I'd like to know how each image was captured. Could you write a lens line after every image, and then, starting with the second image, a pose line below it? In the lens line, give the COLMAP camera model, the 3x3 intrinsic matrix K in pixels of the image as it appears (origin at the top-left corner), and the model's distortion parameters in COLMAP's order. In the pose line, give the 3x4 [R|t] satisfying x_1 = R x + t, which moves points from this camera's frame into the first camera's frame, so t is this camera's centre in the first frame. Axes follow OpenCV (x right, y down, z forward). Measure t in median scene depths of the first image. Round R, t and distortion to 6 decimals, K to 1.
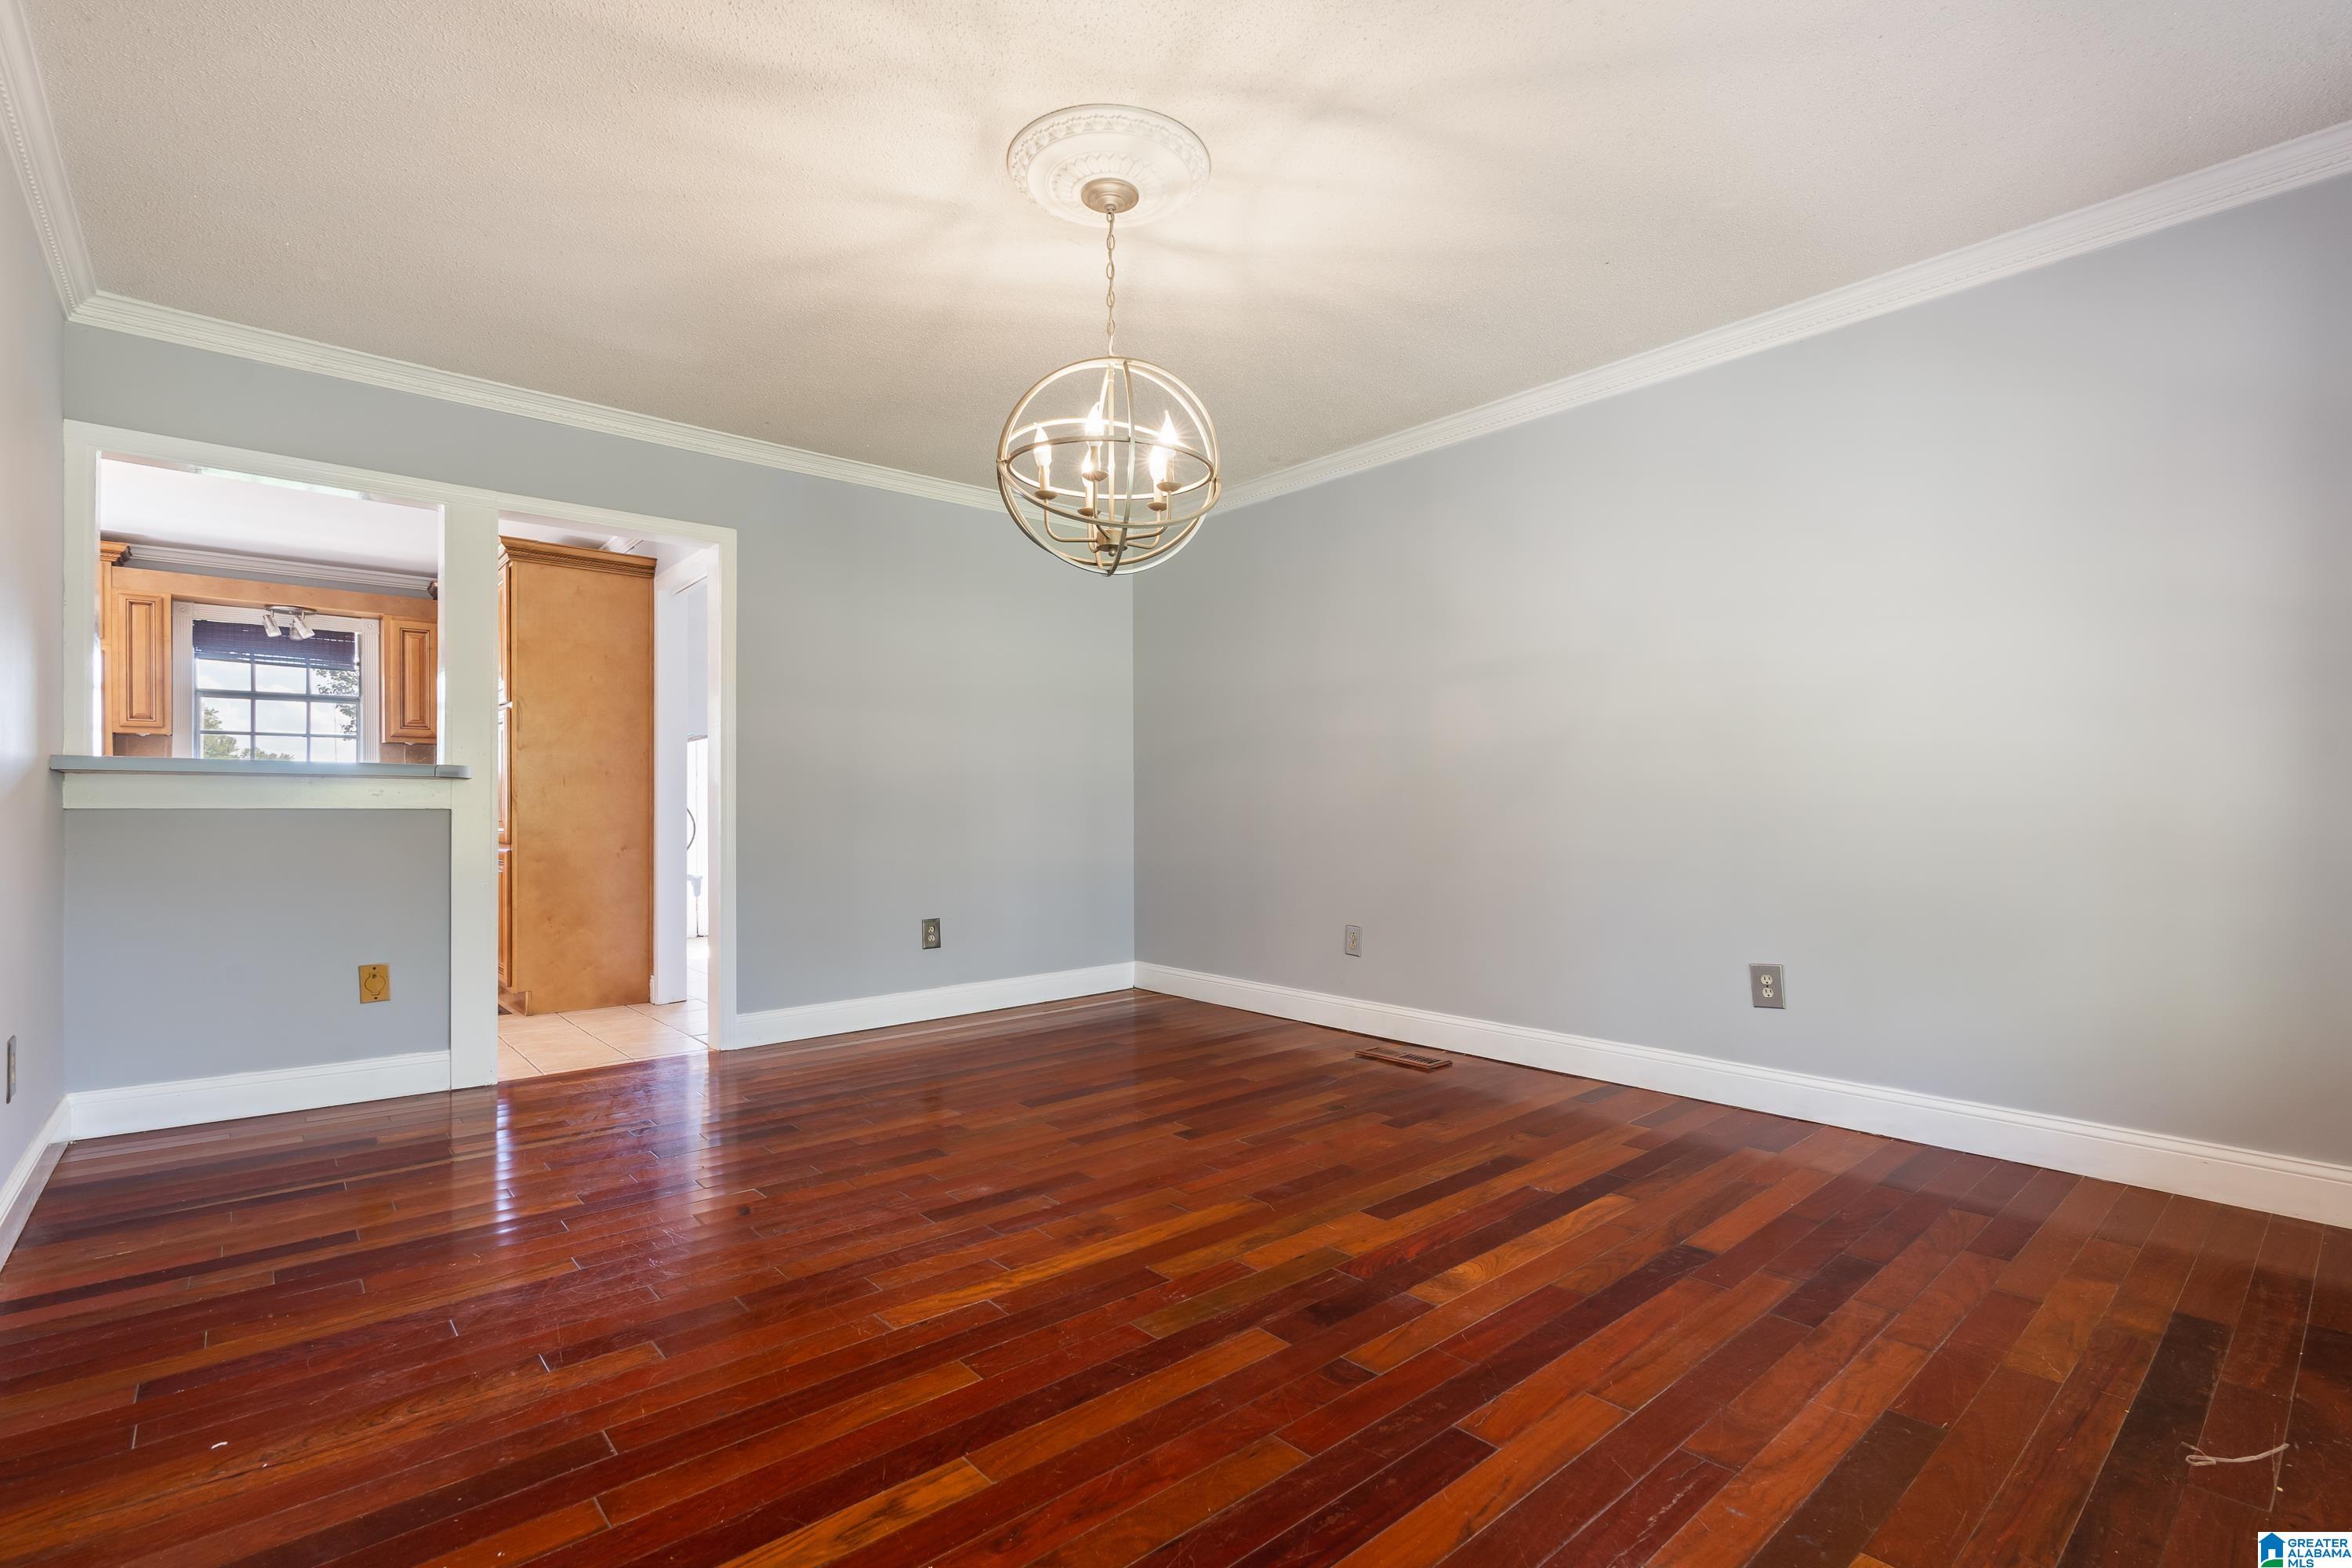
lens RADIAL K [[1081.9, 0, 1170.5], [0, 1081.9, 795.5], [0, 0, 1]] dist [-0.003081, -0.001088]
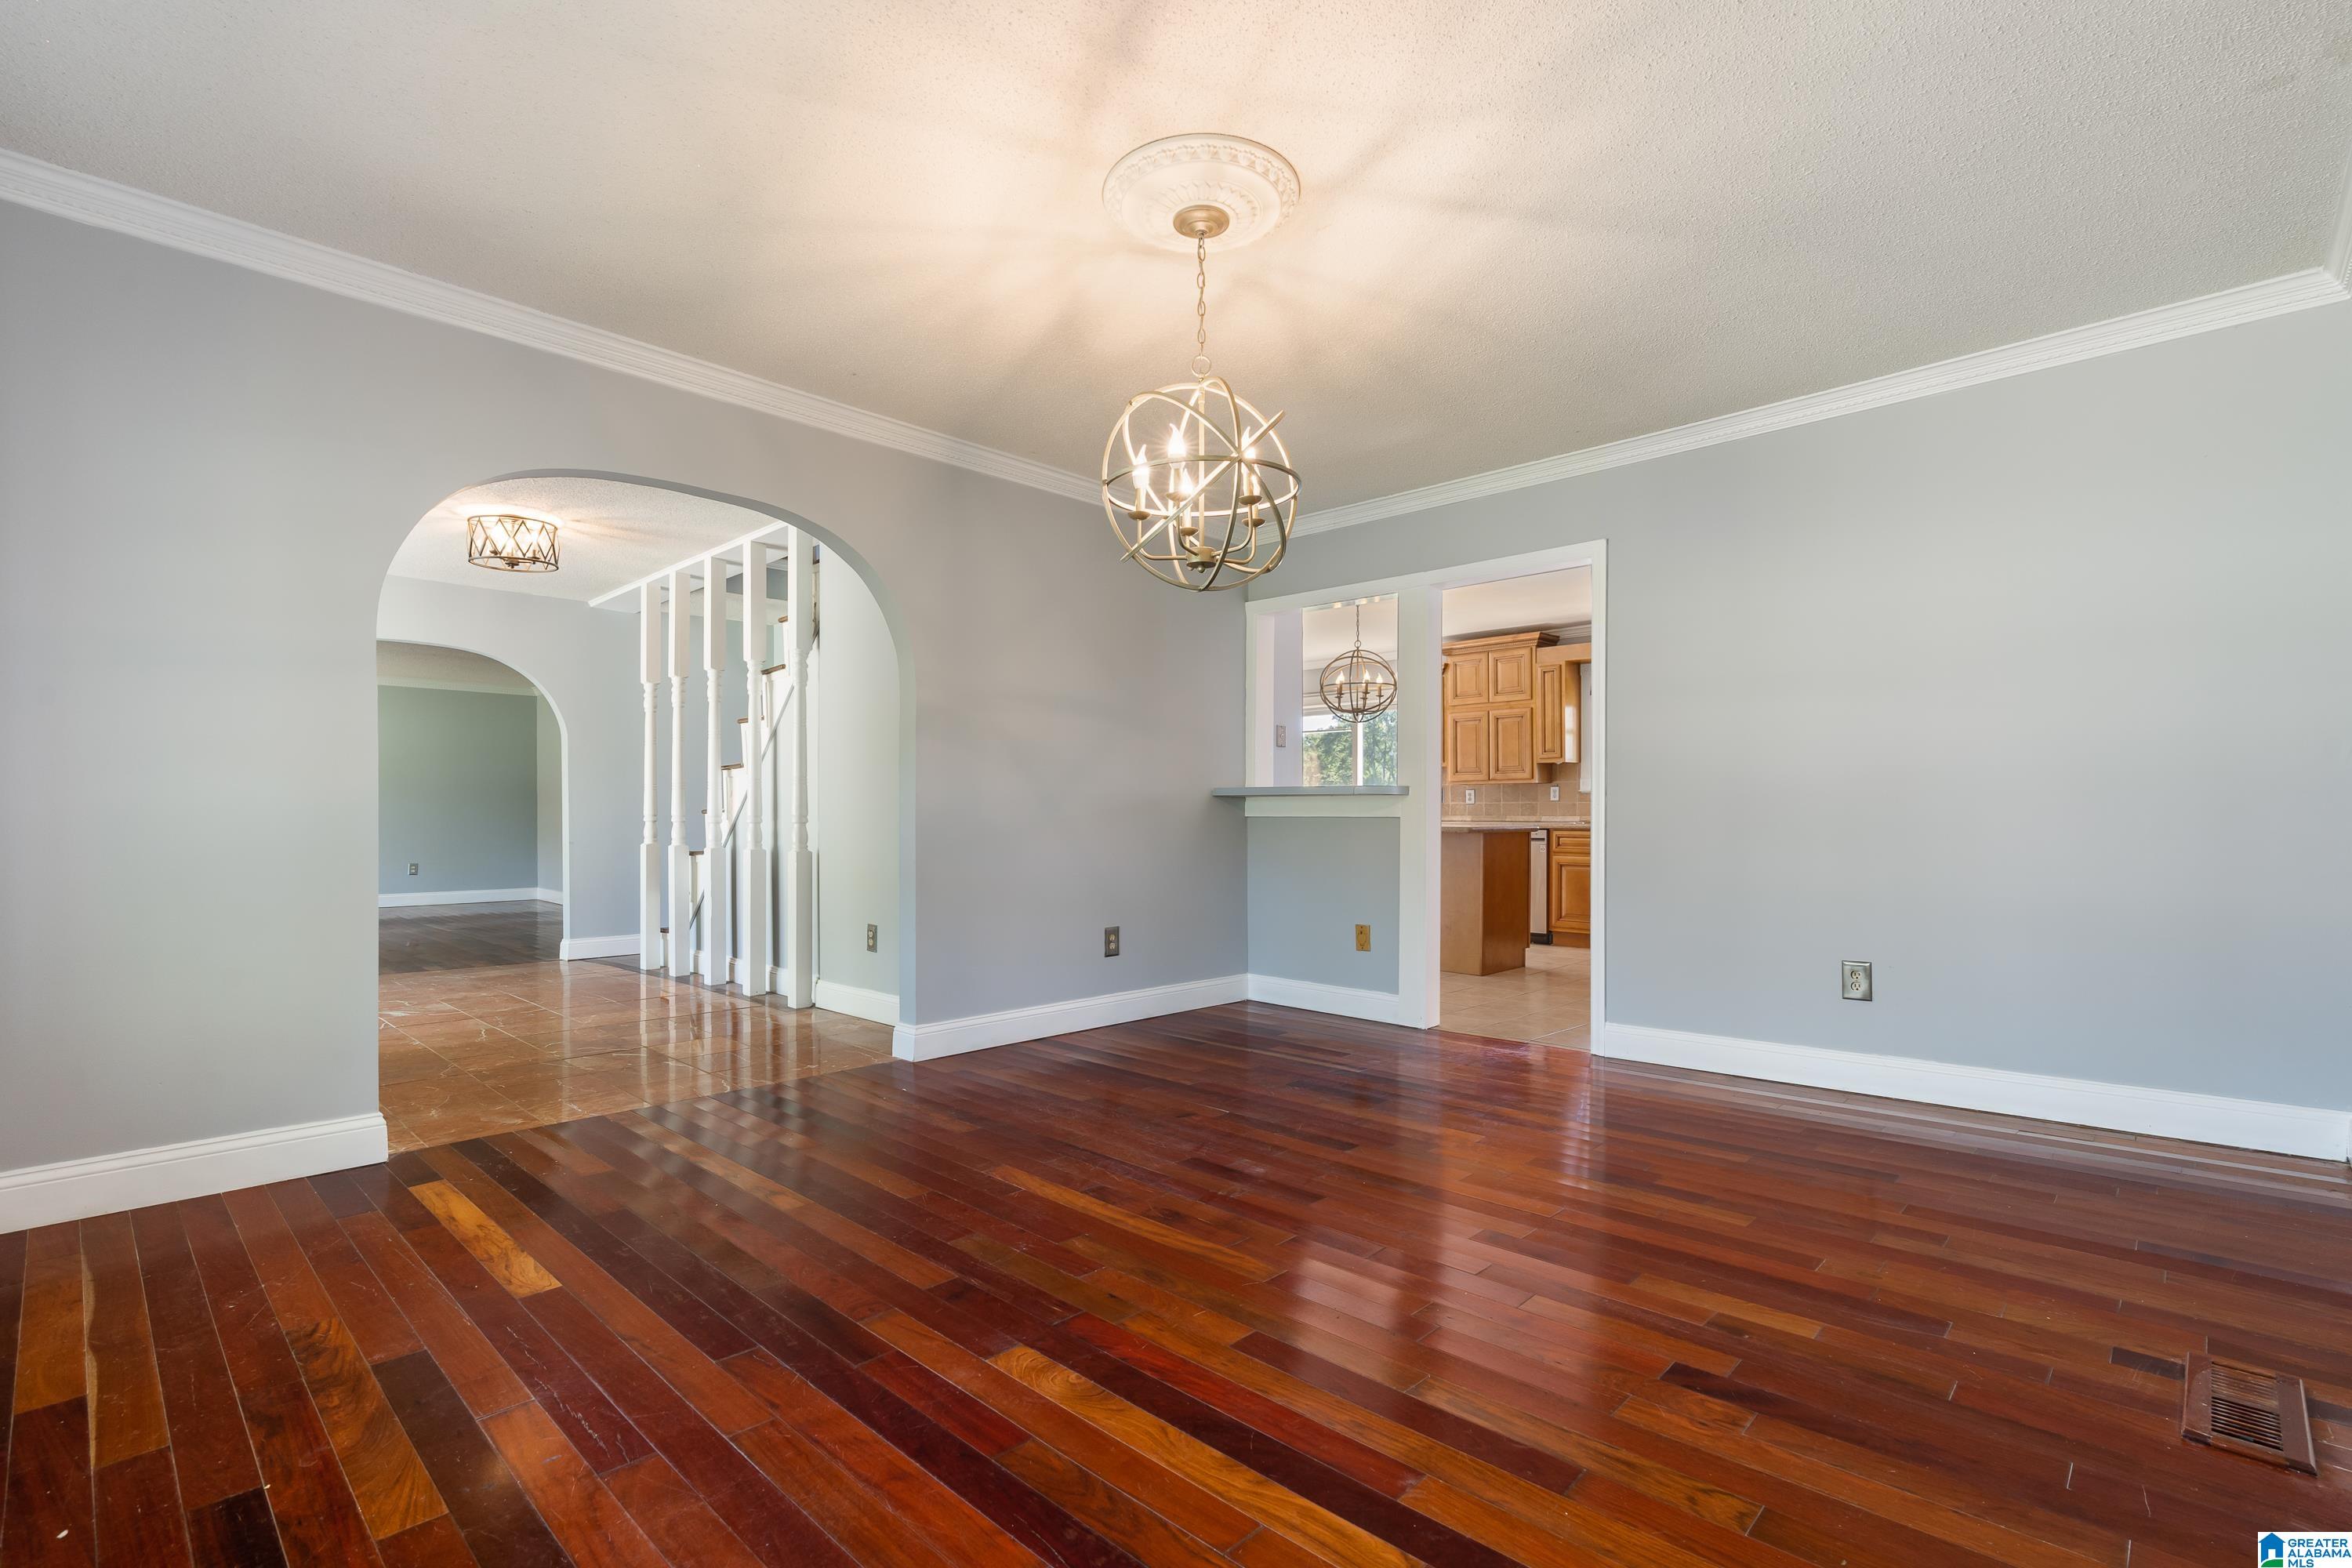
lens RADIAL K [[1081.9, 0, 1179.8], [0, 1081.9, 807.2], [0, 0, 1]] dist [-0.003081, -0.001088]
pose [[0.091644, -0.007546, -0.995763, 0.899246], [0.012921, 0.999896, -0.006388, 0.006785], [0.995708, -0.012281, 0.091732, 0.824193]]
